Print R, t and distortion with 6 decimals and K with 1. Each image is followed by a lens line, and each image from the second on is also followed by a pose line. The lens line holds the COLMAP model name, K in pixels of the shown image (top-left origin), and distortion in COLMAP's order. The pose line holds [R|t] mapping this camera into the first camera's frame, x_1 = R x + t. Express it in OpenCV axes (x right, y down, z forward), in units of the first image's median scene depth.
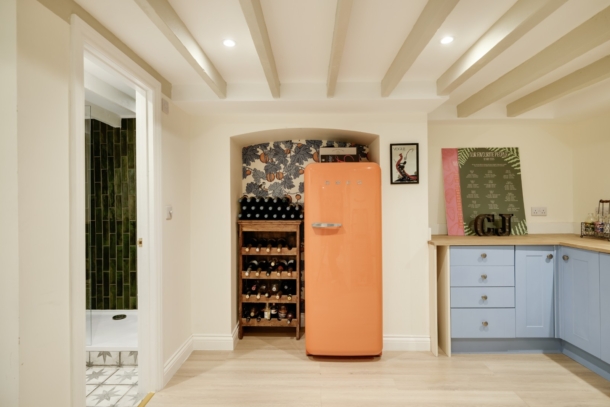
lens RADIAL K [[312.0, 0, 305.0], [0, 312.0, 203.5], [0, 0, 1]] dist [-0.001114, -0.000004]
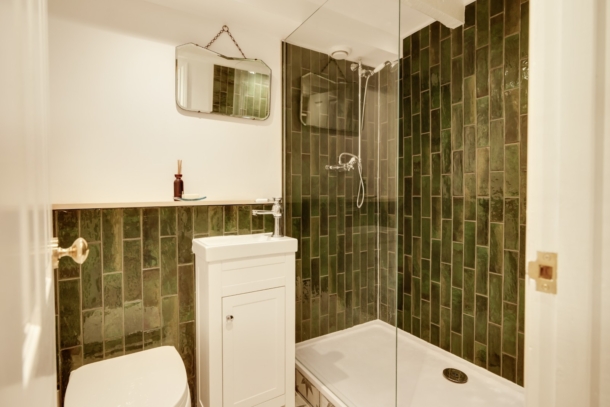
lens RADIAL K [[312.0, 0, 305.0], [0, 312.0, 203.5], [0, 0, 1]] dist [-0.001114, -0.000004]
pose [[0.543800, 0.032973, -0.838567, -0.306607], [0.002495, 0.999160, 0.040906, 0.047173], [0.839211, -0.024337, 0.543261, 0.517644]]
